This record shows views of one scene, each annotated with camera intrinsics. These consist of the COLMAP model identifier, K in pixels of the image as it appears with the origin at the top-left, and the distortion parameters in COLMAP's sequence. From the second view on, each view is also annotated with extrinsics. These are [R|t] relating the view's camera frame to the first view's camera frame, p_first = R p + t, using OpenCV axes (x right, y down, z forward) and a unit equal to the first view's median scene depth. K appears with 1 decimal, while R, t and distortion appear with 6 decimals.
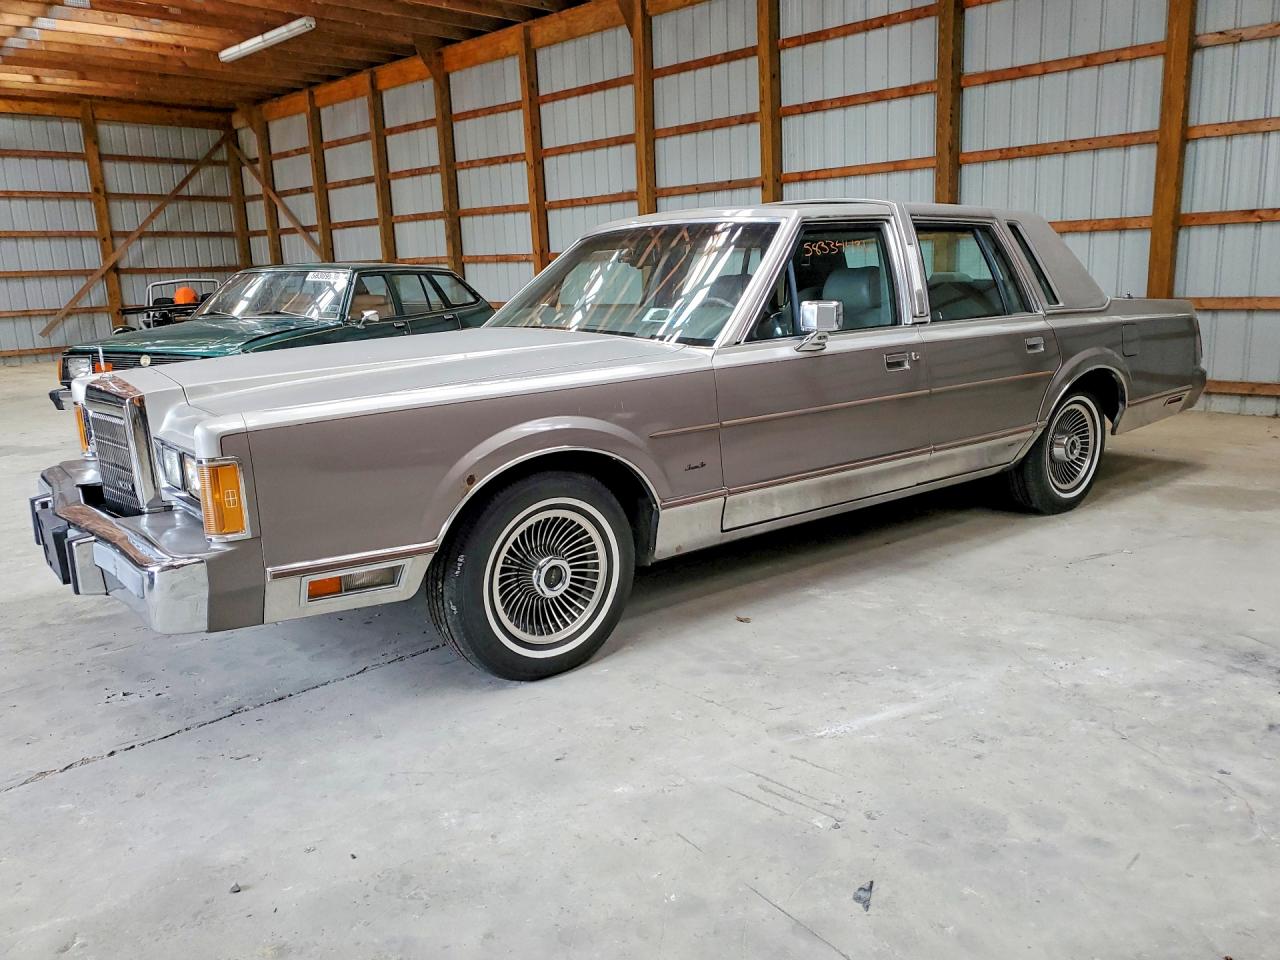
lens RADIAL K [[1081.7, 0, 640.8], [0, 1081.7, 478.6], [0, 0, 1]] dist [0.039294, -0.004031]
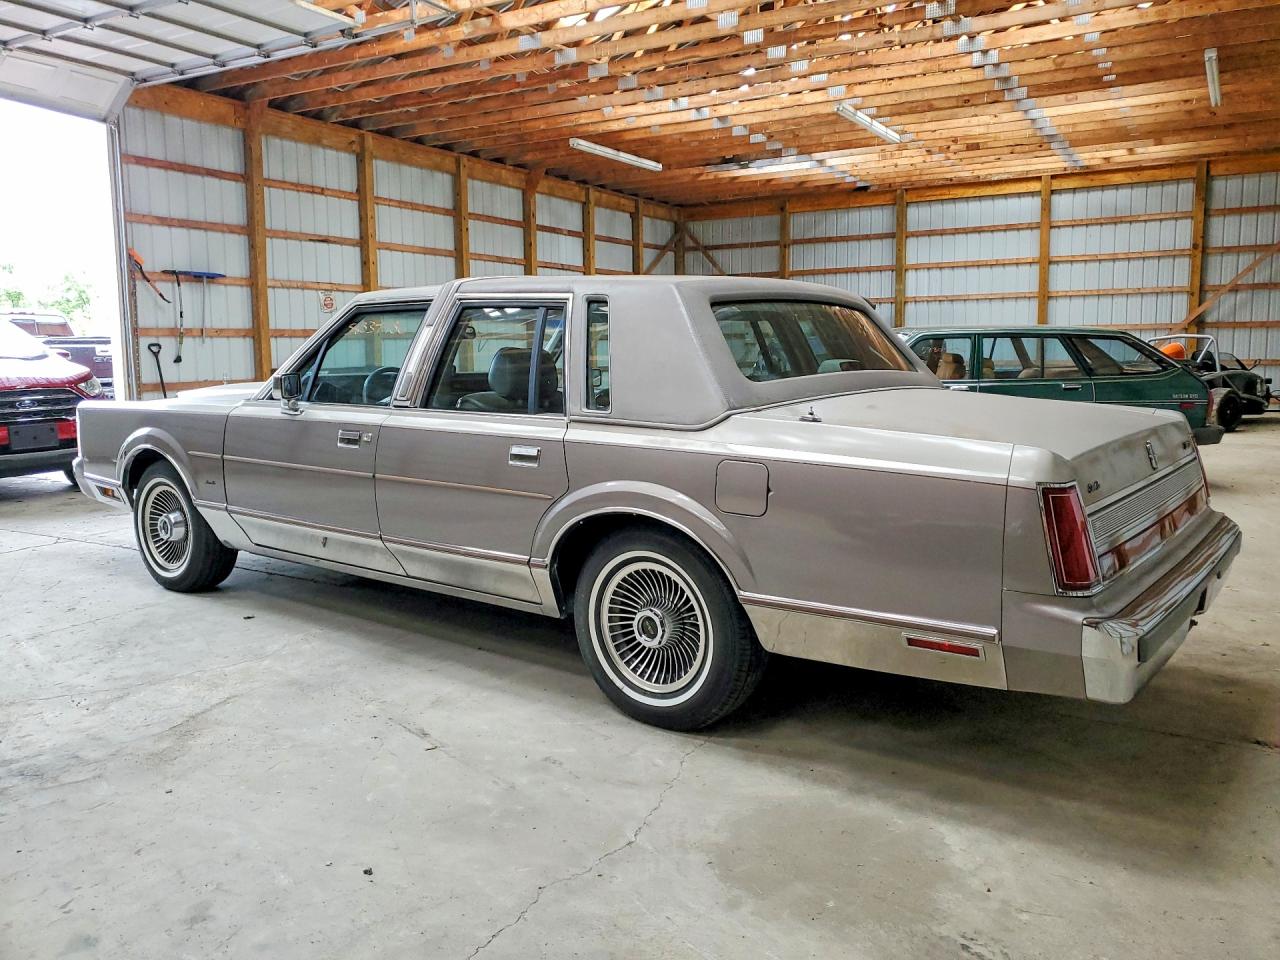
lens RADIAL K [[1019.4, 0, 613.4], [0, 1019.4, 485.1], [0, 0, 1]] dist [0.006993, 0.004773]
pose [[0.191498, 0.166823, -0.967212, 0.887783], [-0.187995, 0.973438, 0.130676, -0.173273], [0.963321, 0.156807, 0.217773, 0.761717]]
